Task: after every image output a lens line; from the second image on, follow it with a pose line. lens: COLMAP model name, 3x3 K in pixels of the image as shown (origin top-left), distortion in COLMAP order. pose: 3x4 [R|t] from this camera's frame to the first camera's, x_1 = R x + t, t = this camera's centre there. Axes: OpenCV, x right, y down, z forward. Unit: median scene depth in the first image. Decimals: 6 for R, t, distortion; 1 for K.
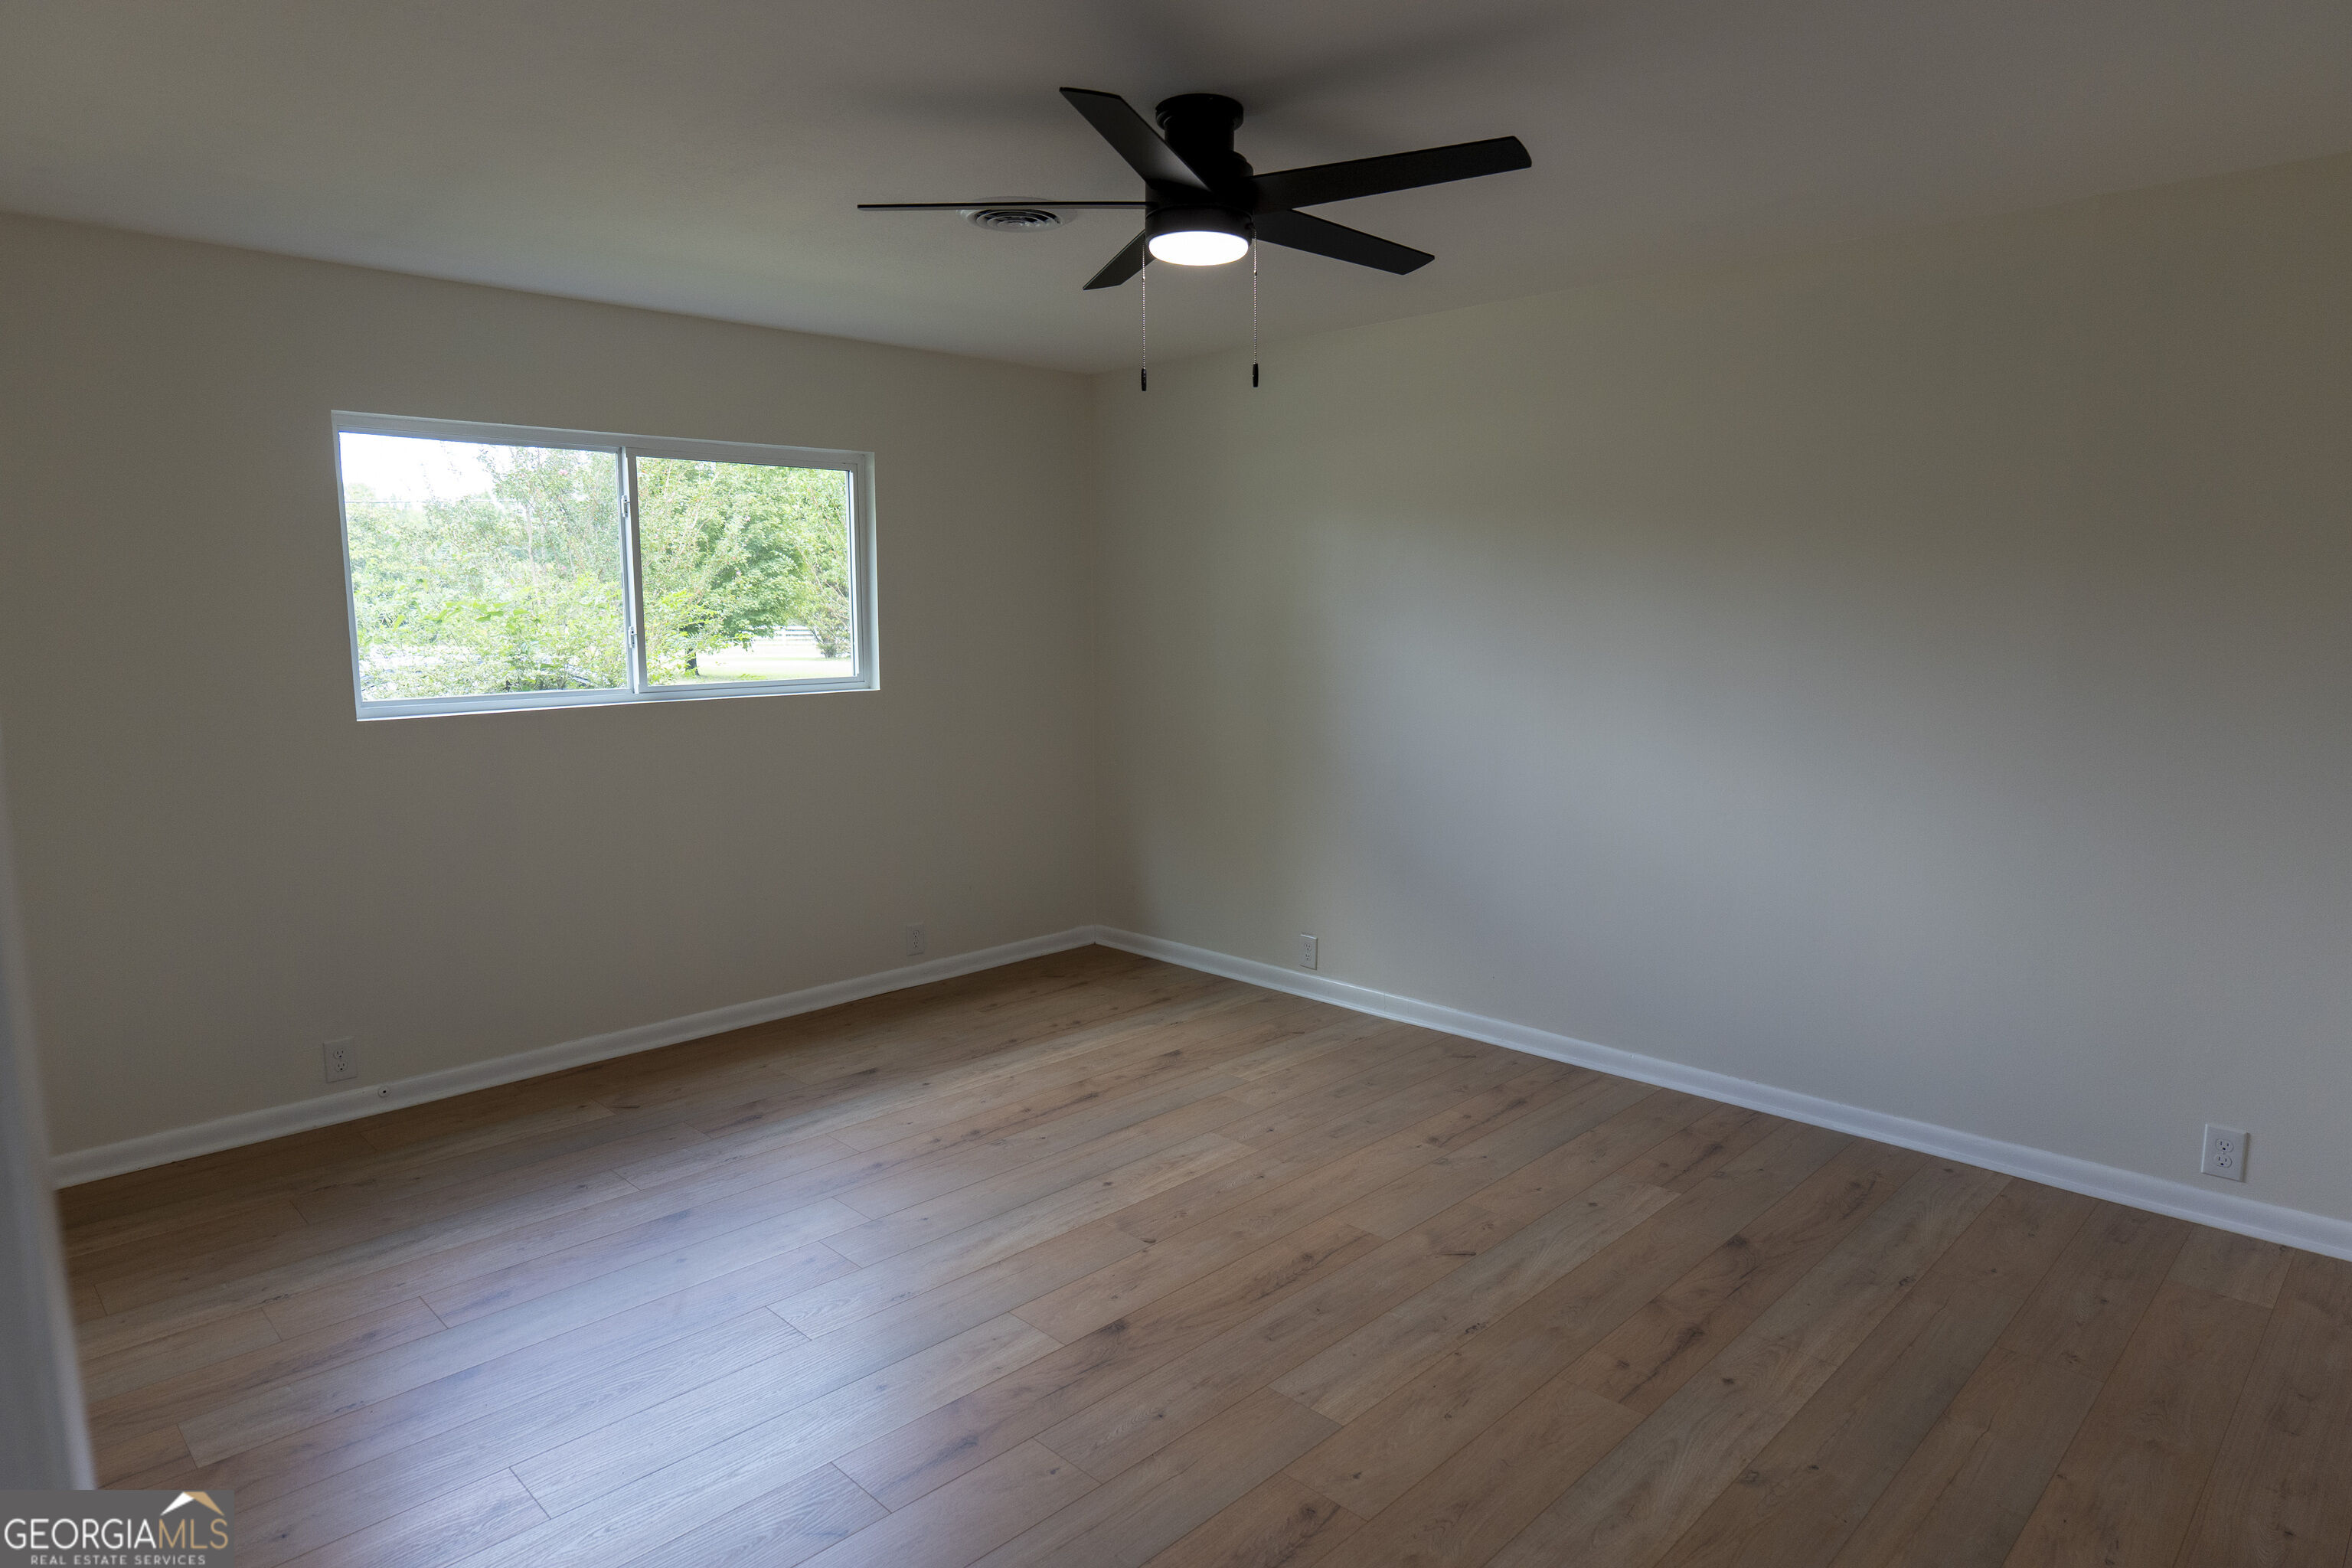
lens RADIAL K [[1375.3, 0, 1208.3], [0, 1375.3, 789.0], [0, 0, 1]] dist [-0.011314, 0.001682]
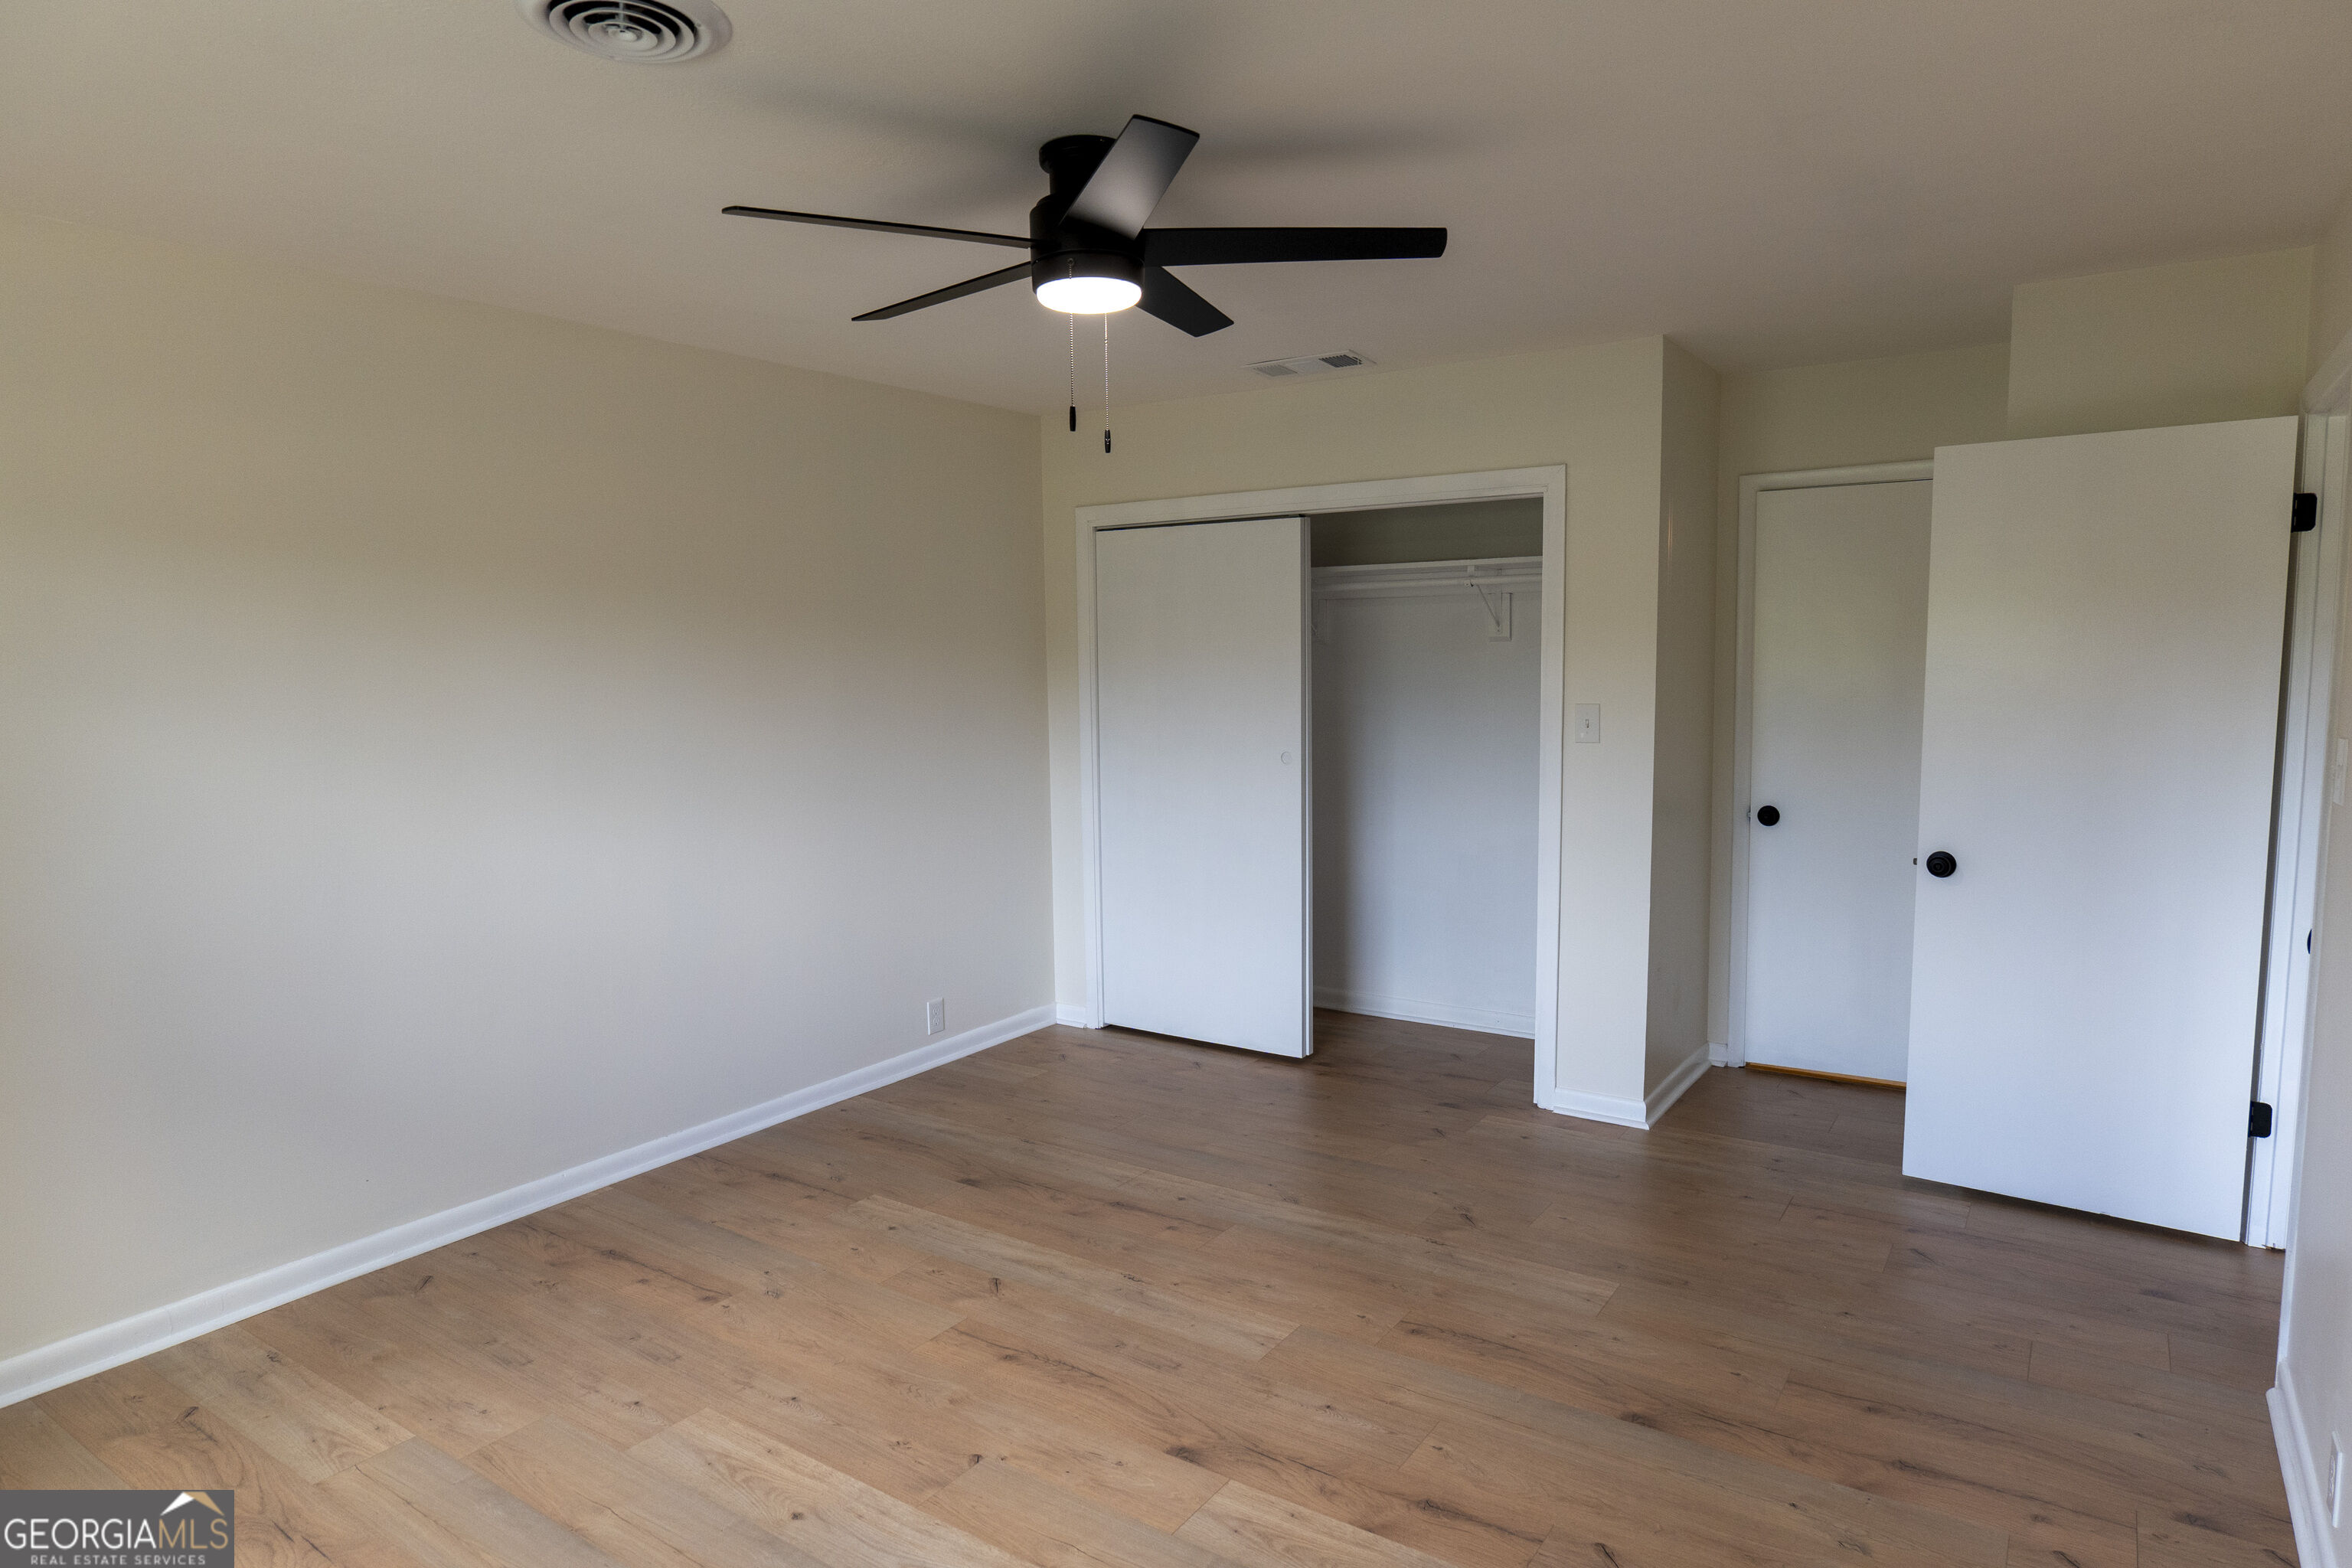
lens RADIAL K [[1375.3, 0, 1208.3], [0, 1375.3, 789.0], [0, 0, 1]] dist [-0.011314, 0.001682]
pose [[-0.185102, -0.093642, 0.978248, -0.772511], [0.145818, 0.981813, 0.121575, -0.121004], [-0.971841, 0.165150, -0.168080, 0.902855]]
